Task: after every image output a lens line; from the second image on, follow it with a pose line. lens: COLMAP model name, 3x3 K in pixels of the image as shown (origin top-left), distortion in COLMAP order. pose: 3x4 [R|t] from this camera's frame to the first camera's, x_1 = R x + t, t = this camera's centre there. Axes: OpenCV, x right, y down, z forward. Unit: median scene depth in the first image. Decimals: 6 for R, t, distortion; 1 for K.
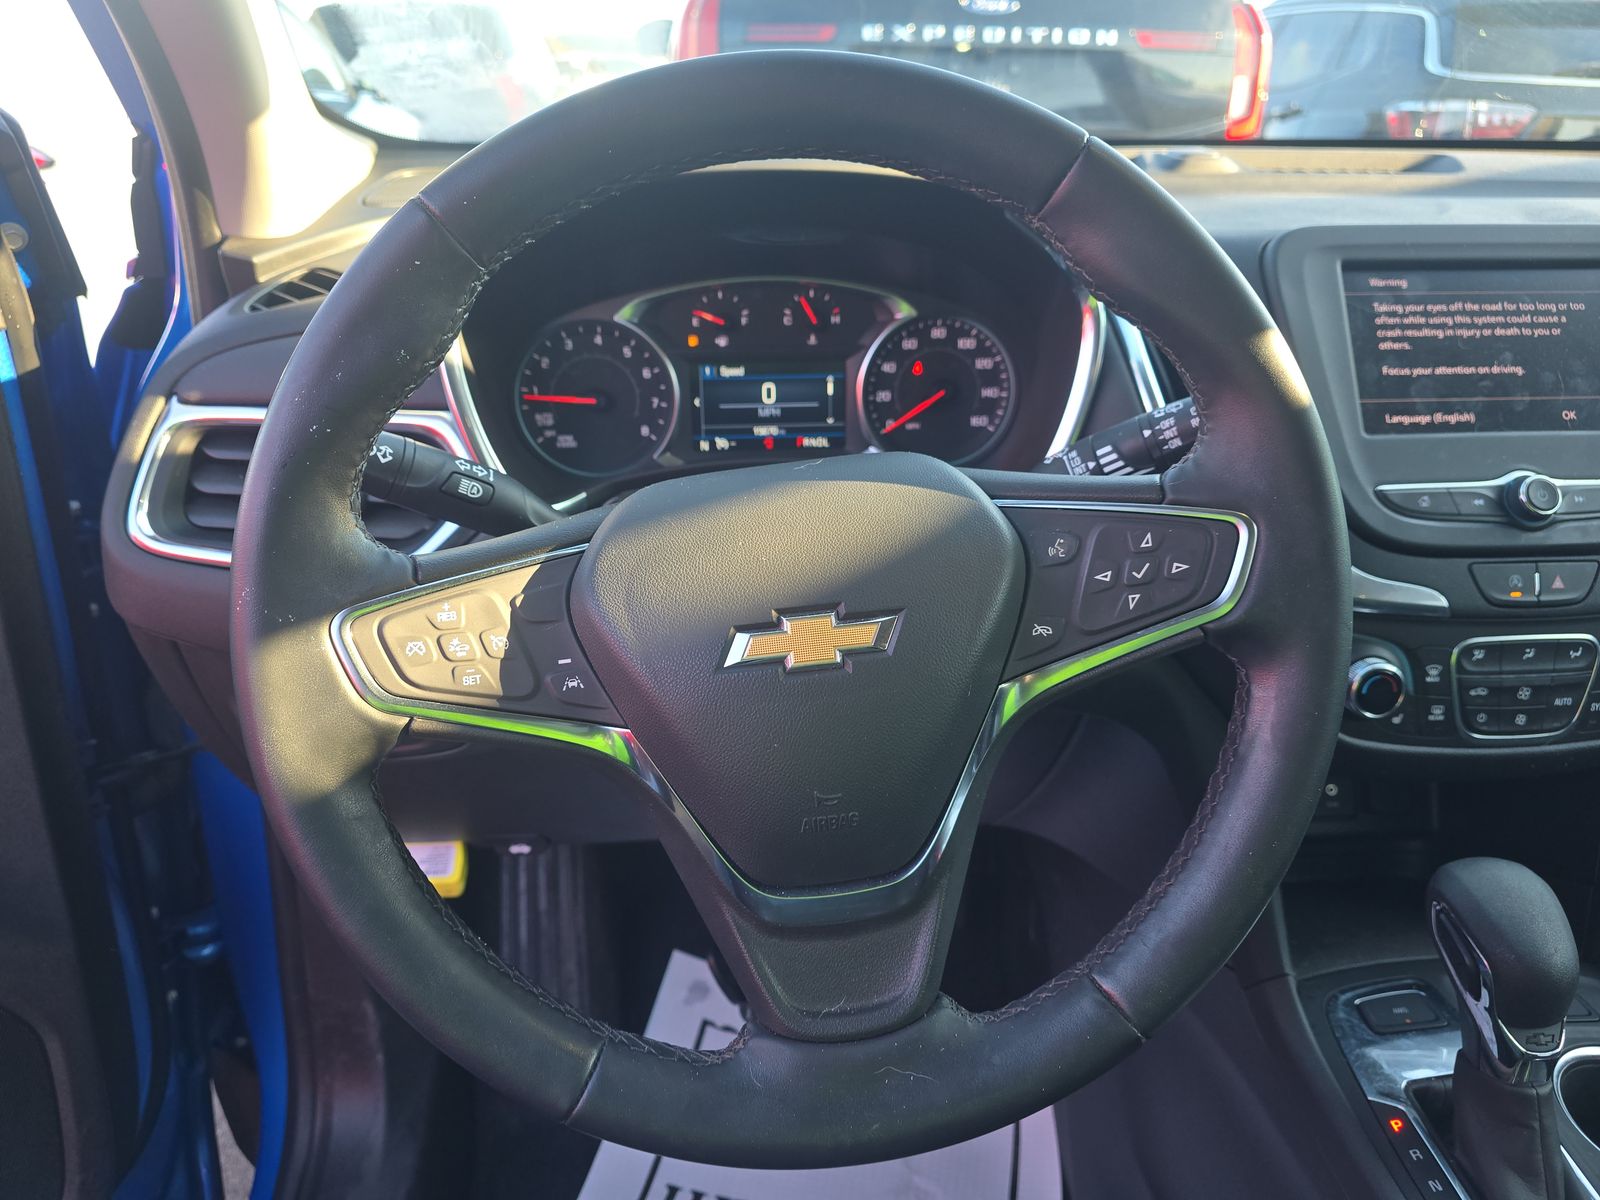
lens RADIAL K [[1080.5, 0, 796.0], [0, 1080.5, 613.2], [0, 0, 1]] dist [0.044659, -0.054549]
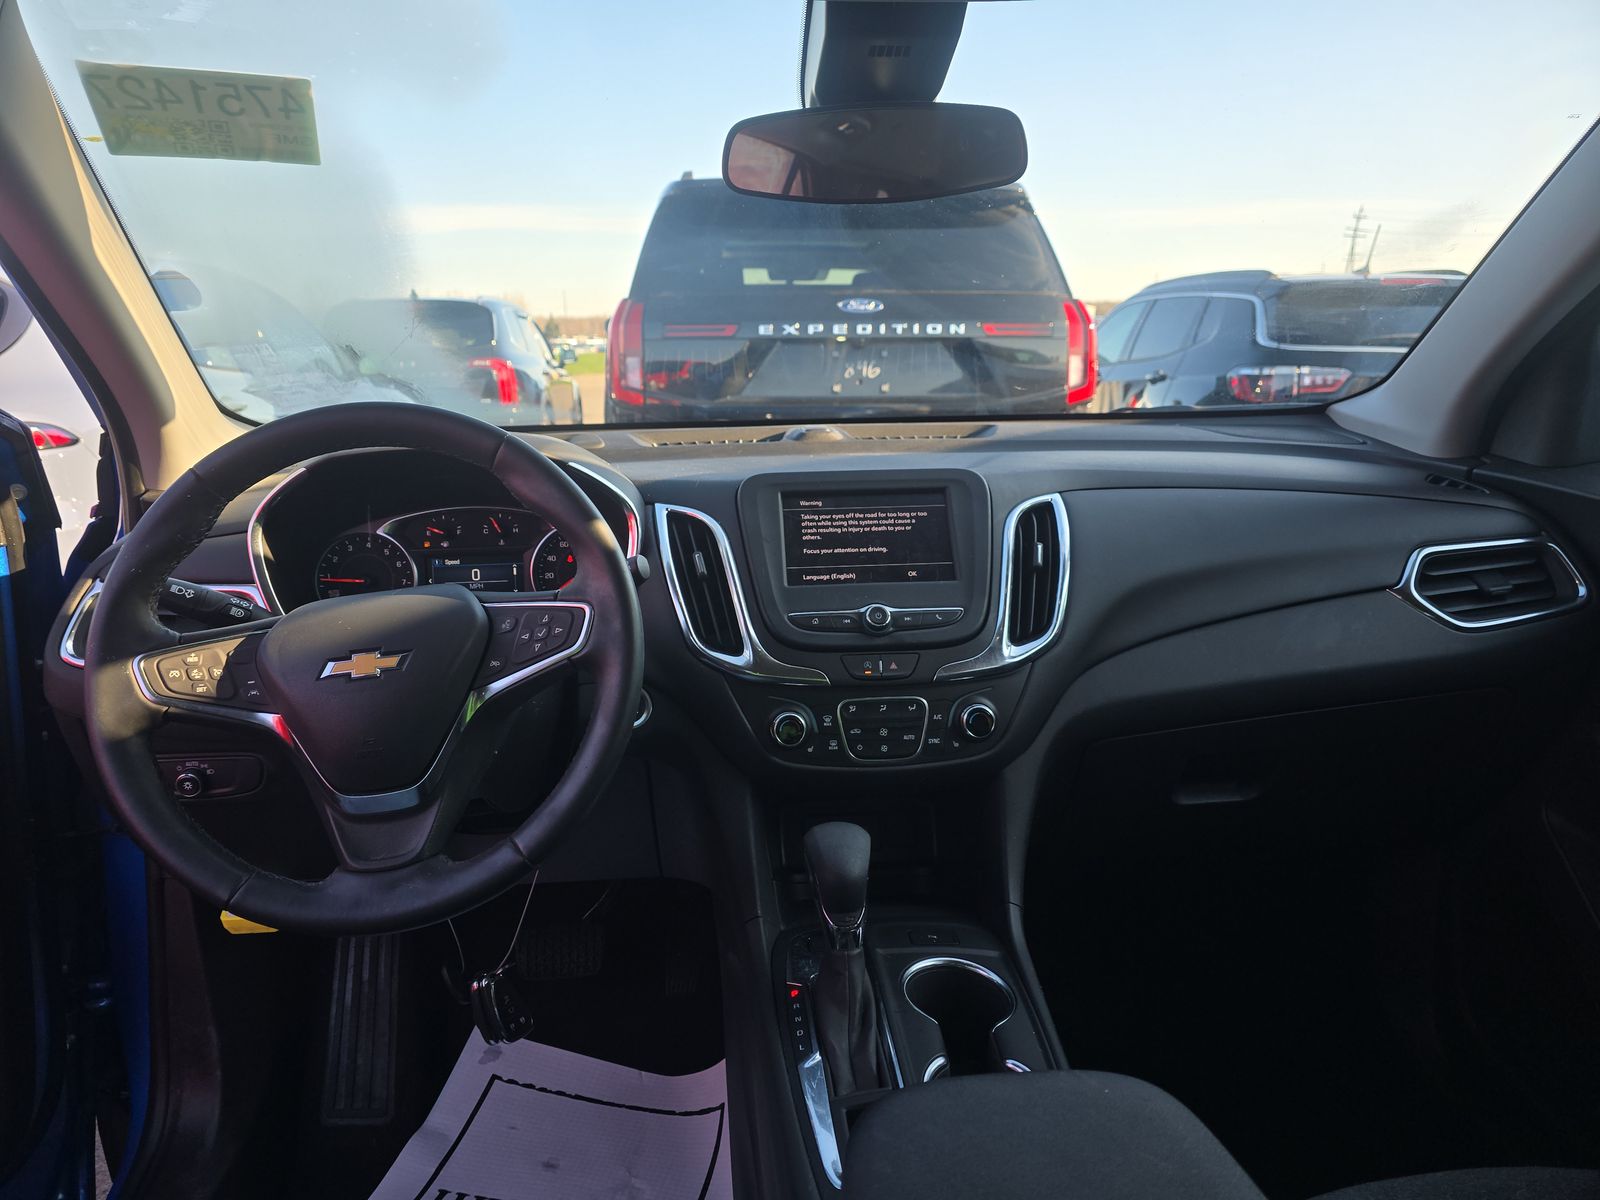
lens RADIAL K [[1080.5, 0, 809.1], [0, 1080.5, 613.4], [0, 0, 1]] dist [0.044659, -0.054549]
pose [[0.999758, -0.020523, 0.007919, 0.498255], [0.021750, 0.976100, -0.216230, 0.233156], [-0.003292, 0.216350, 0.976310, -0.624351]]
